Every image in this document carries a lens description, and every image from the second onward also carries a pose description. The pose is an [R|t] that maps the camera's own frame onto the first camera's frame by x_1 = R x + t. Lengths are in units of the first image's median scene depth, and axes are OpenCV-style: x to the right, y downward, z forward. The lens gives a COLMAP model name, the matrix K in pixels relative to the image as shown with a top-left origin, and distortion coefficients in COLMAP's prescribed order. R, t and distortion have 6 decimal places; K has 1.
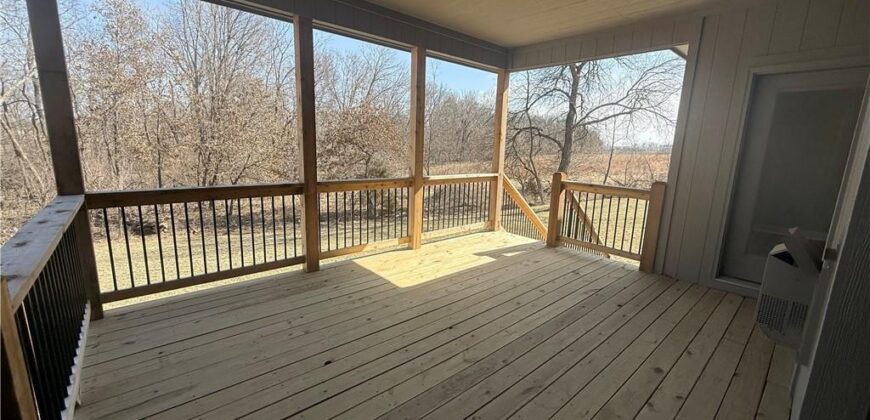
lens RADIAL K [[345.4, 0, 430.9], [0, 345.4, 210.4], [0, 0, 1]] dist [0.002621, -0.000015]
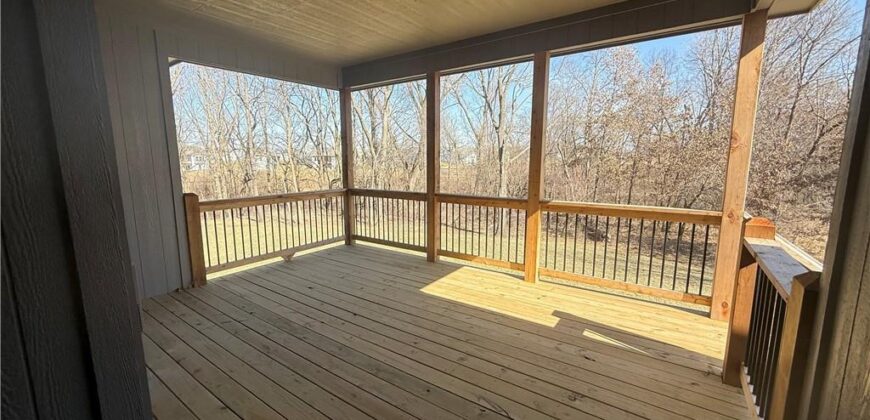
lens RADIAL K [[345.4, 0, 430.4], [0, 345.4, 210.4], [0, 0, 1]] dist [0.002621, -0.000015]
pose [[0.232831, 0.111481, -0.966107, 0.926793], [-0.168851, 0.982954, 0.072732, -0.110846], [0.957747, 0.146193, 0.247686, 0.673043]]
